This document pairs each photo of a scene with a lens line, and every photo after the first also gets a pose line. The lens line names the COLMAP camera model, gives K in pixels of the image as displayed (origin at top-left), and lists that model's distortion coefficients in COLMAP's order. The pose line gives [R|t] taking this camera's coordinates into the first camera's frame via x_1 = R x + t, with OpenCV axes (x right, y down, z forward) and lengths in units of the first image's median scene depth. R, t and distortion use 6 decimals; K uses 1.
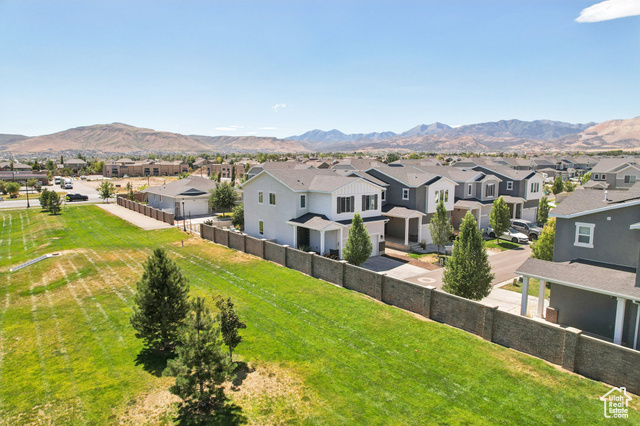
lens RADIAL K [[412.9, 0, 320.0], [0, 412.9, 213.0], [0, 0, 1]] dist [-0.074725, 0.066350]
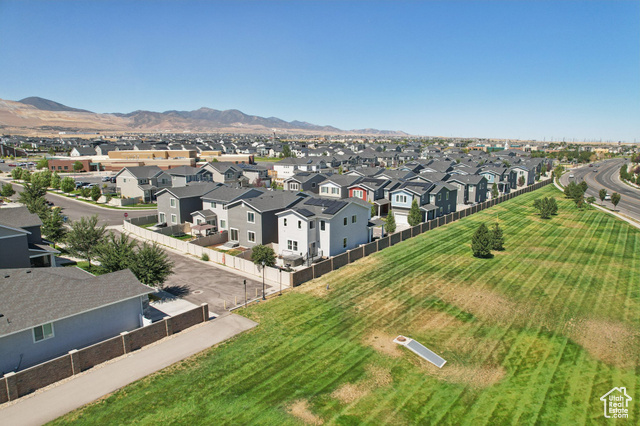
lens RADIAL K [[412.9, 0, 320.0], [0, 412.9, 213.0], [0, 0, 1]] dist [-0.074725, 0.066350]
pose [[-0.239754, -0.161716, 0.957270, -1.480681], [0.121287, 0.973314, 0.194804, -0.354004], [-0.963228, 0.162809, -0.213742, 1.400845]]
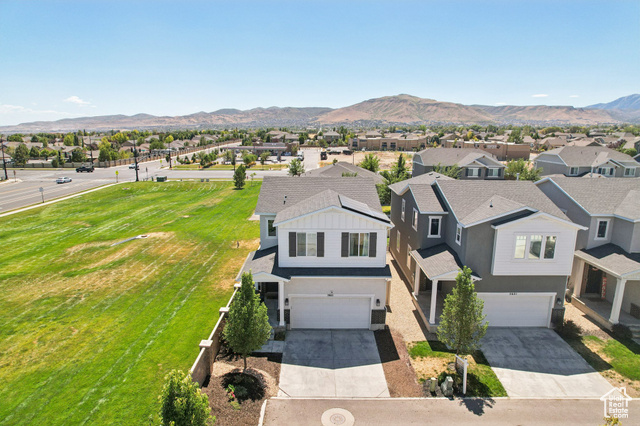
lens RADIAL K [[412.9, 0, 320.0], [0, 412.9, 213.0], [0, 0, 1]] dist [-0.074725, 0.066350]
pose [[0.795485, 0.127736, -0.592358, 0.401376], [-0.085886, 0.991428, 0.098454, -0.118367], [0.599856, -0.027443, 0.799637, 0.440177]]
